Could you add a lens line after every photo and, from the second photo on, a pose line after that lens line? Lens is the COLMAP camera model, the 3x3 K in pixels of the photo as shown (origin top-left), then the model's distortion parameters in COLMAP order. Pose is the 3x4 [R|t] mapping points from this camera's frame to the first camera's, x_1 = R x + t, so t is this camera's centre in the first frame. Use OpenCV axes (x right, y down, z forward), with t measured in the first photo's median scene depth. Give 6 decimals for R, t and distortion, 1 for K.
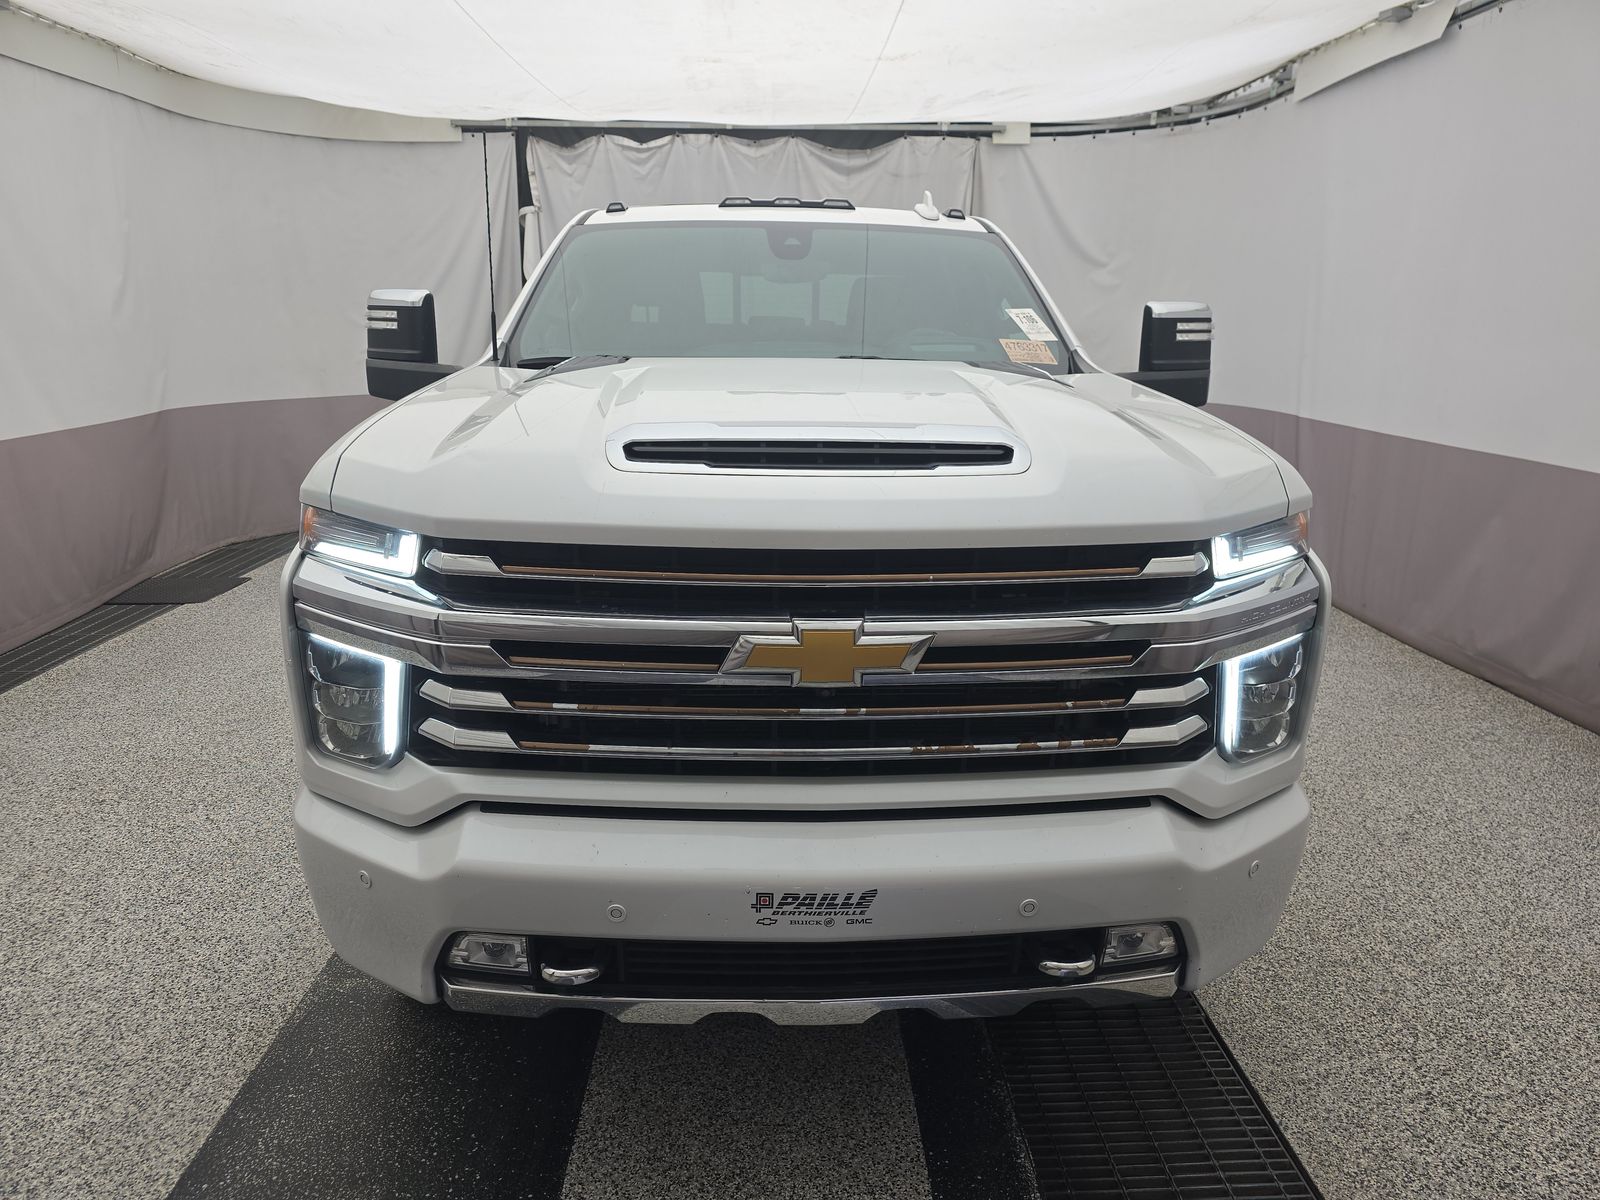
lens RADIAL K [[1064.3, 0, 810.3], [0, 1064.3, 617.9], [0, 0, 1]] dist [0.040834, -0.030671]
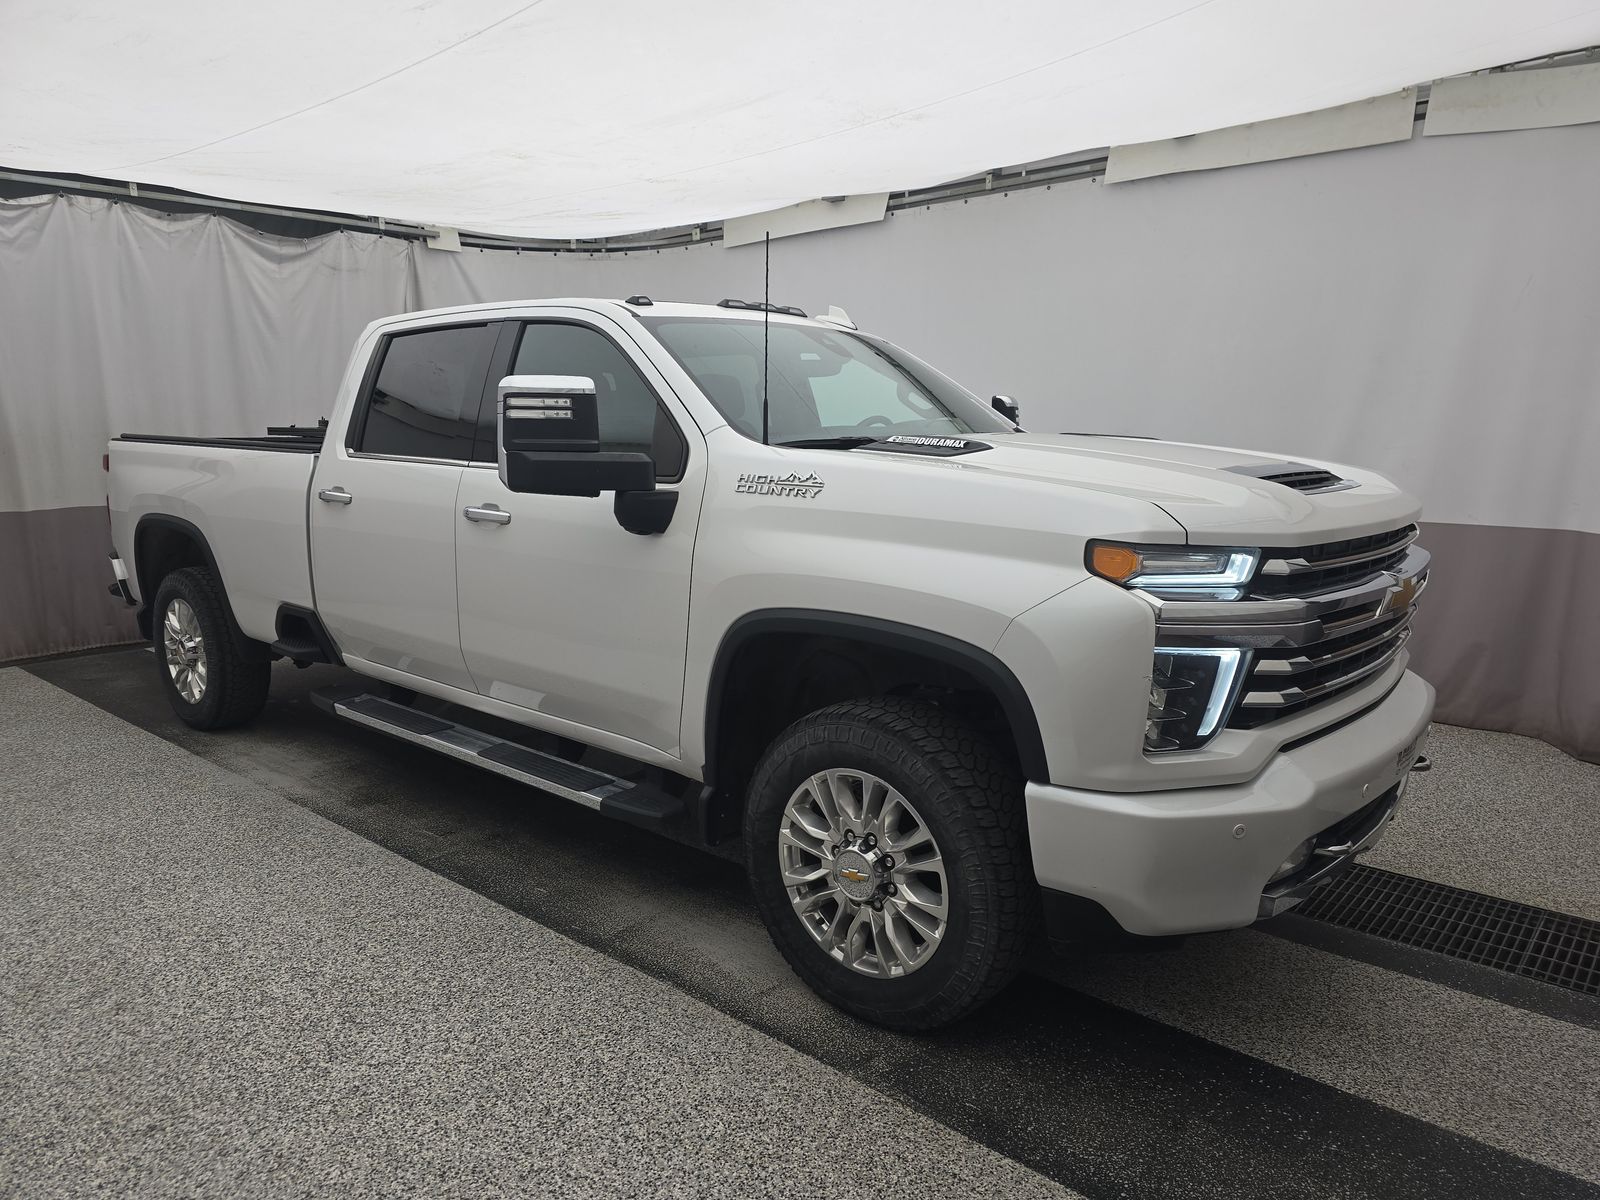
lens RADIAL K [[1064.3, 0, 810.3], [0, 1064.3, 617.9], [0, 0, 1]] dist [0.040834, -0.030671]
pose [[0.691838, -0.140559, 0.708240, -0.349085], [0.205705, 0.978591, -0.006728, -0.020606], [-0.692131, 0.150342, 0.705940, 0.091513]]
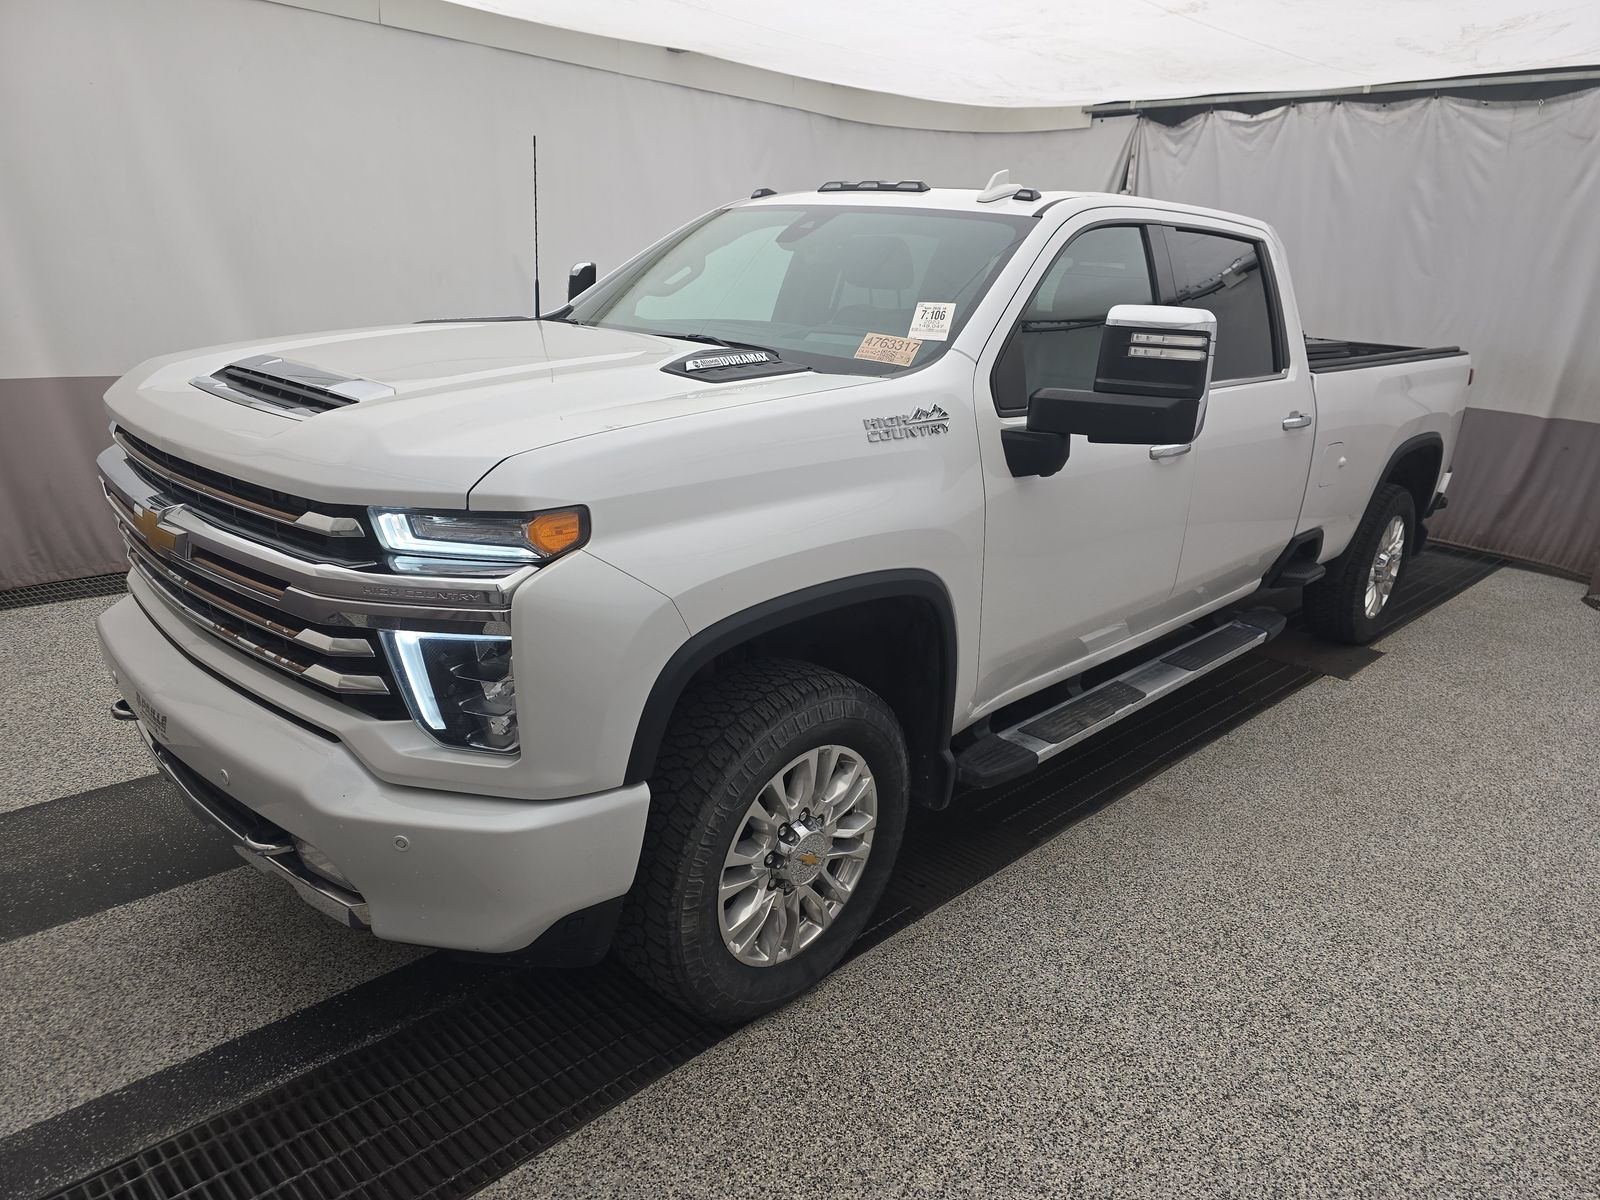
lens RADIAL K [[1064.3, 0, 810.3], [0, 1064.3, 617.9], [0, 0, 1]] dist [0.040834, -0.030671]
pose [[0.691432, 0.255395, -0.675792, 0.309387], [-0.246440, 0.962702, 0.111680, -0.041667], [0.679109, 0.089323, 0.728582, 0.114759]]
